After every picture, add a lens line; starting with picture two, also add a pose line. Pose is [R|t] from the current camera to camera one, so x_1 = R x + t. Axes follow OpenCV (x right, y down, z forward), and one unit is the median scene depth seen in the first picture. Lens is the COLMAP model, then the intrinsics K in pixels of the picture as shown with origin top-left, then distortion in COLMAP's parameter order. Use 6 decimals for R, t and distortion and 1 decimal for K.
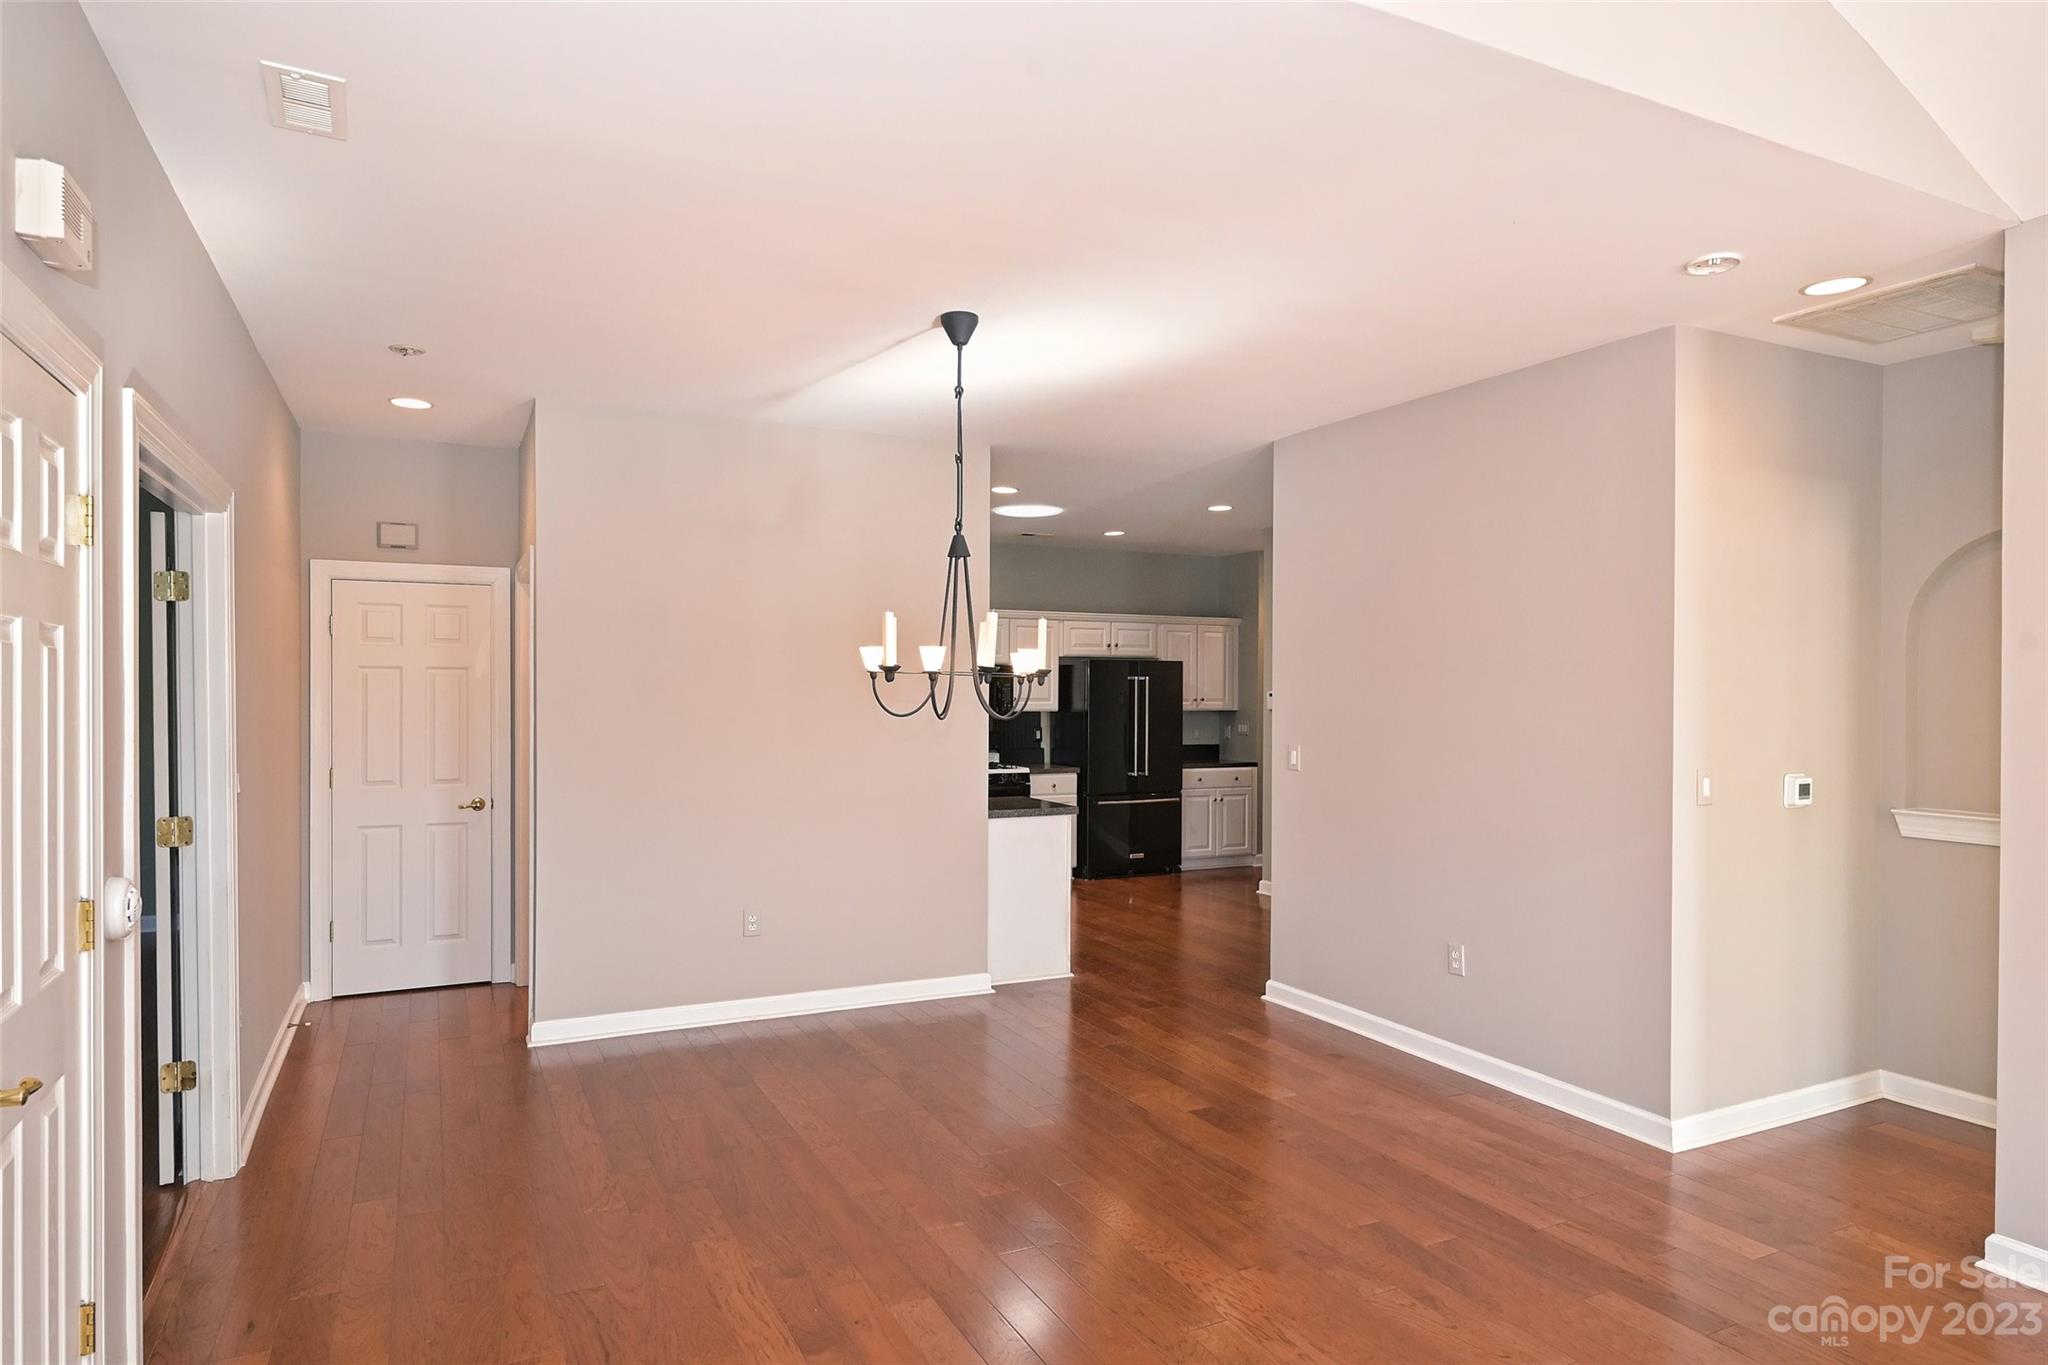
lens RADIAL K [[1186.6, 0, 1024.0], [0, 1186.6, 696.6], [0, 0, 1]] dist [-0.000062, -0.000131]
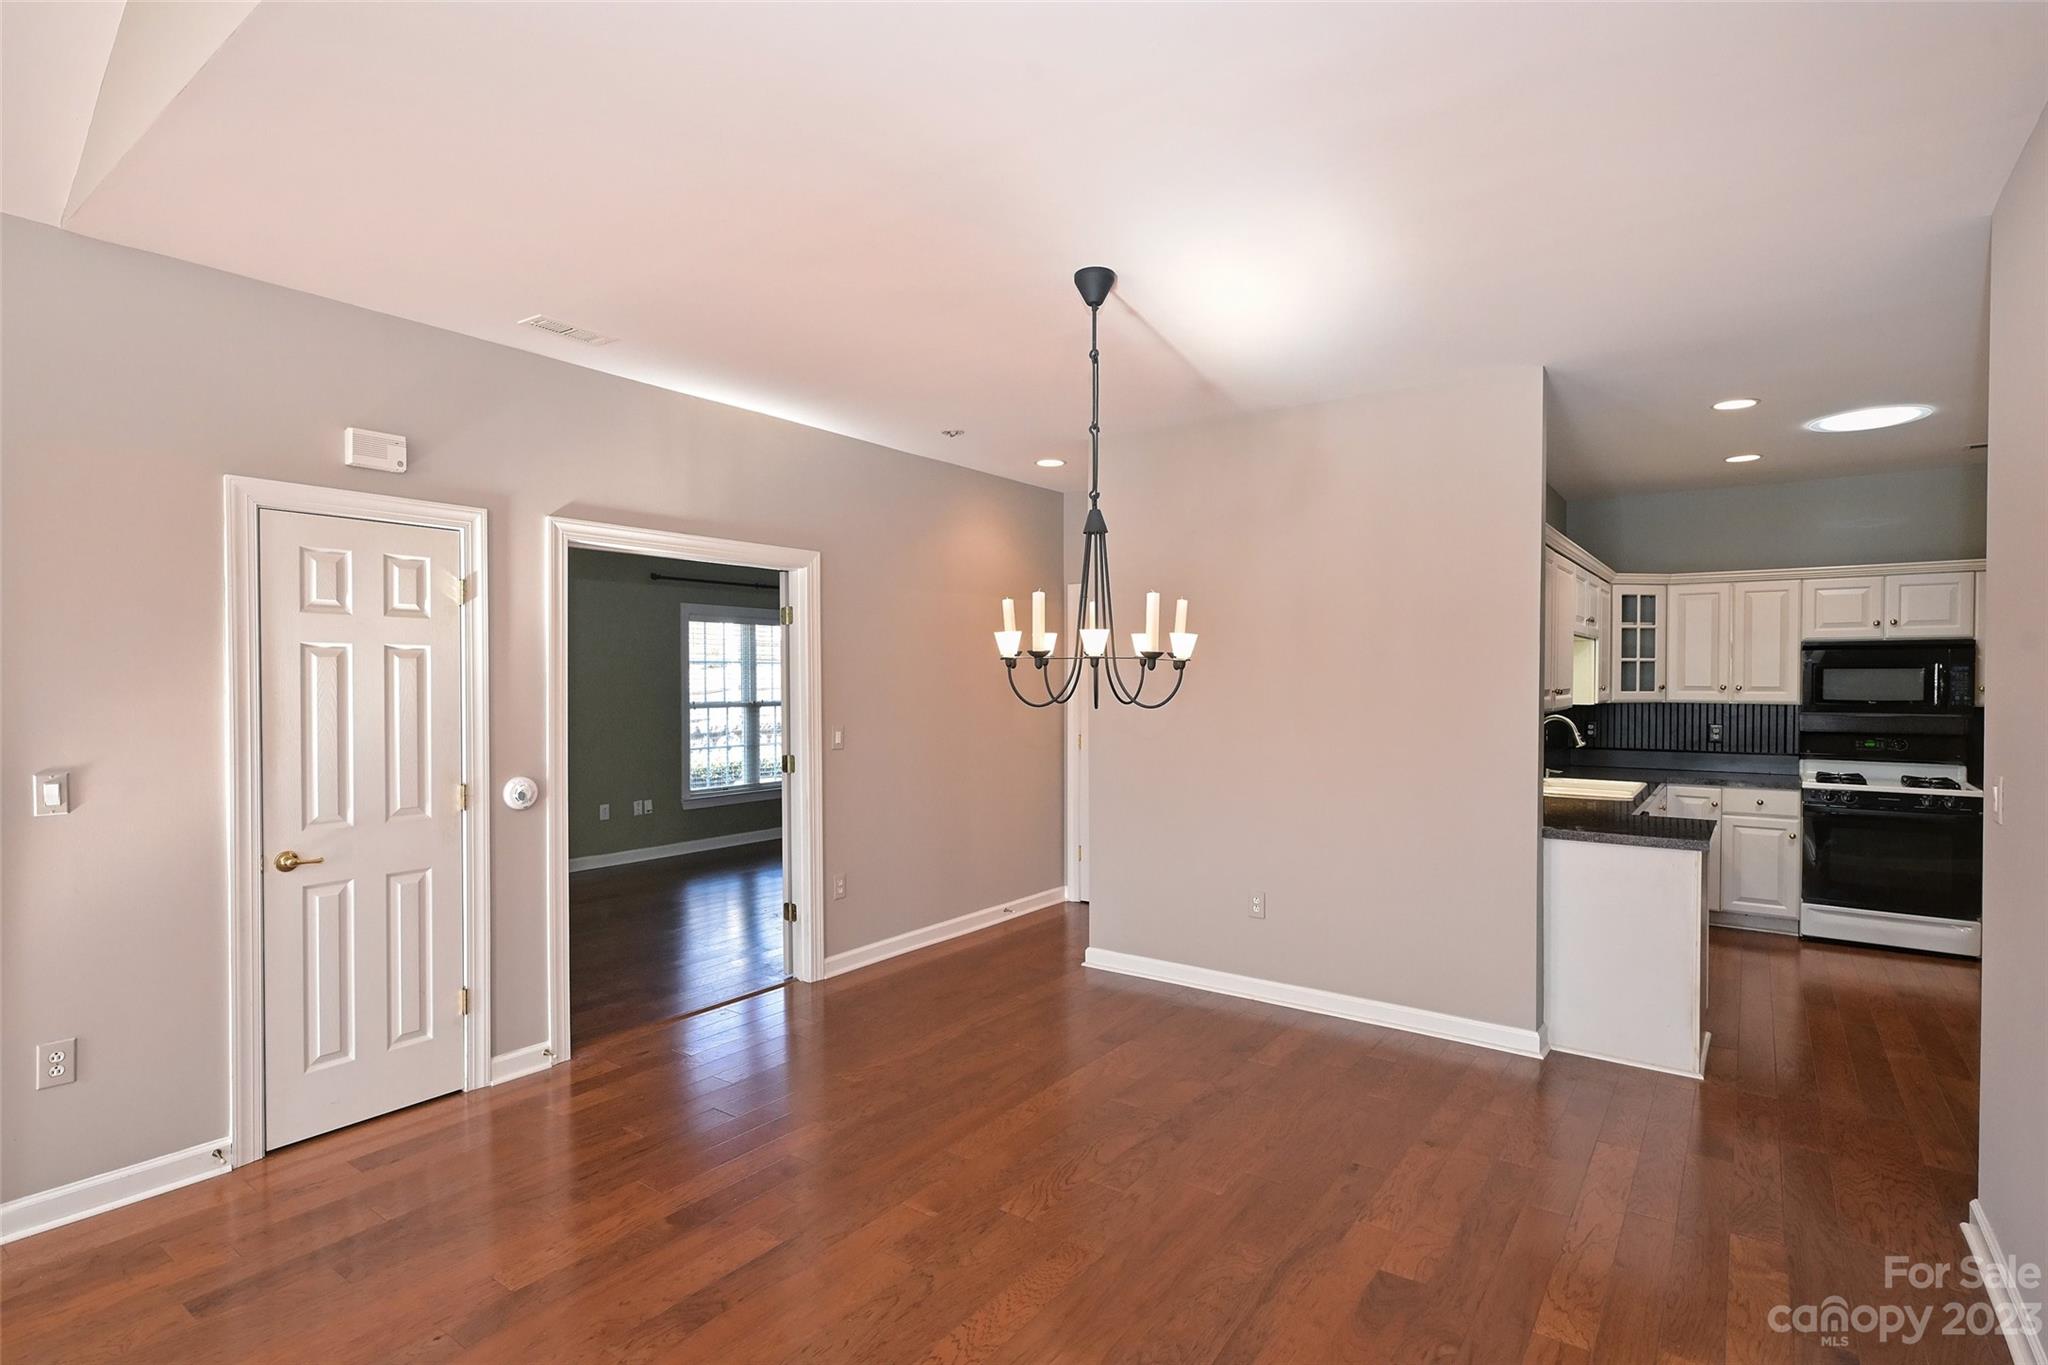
lens RADIAL K [[1009.8, 0, 1017.2], [0, 1009.8, 691.0], [0, 0, 1]] dist [0.000448, 0.000133]
pose [[0.457678, 0.007934, -0.889083, 0.251838], [-0.001914, 0.999967, 0.007939, -0.000080], [0.889116, -0.001932, 0.457678, 0.234803]]
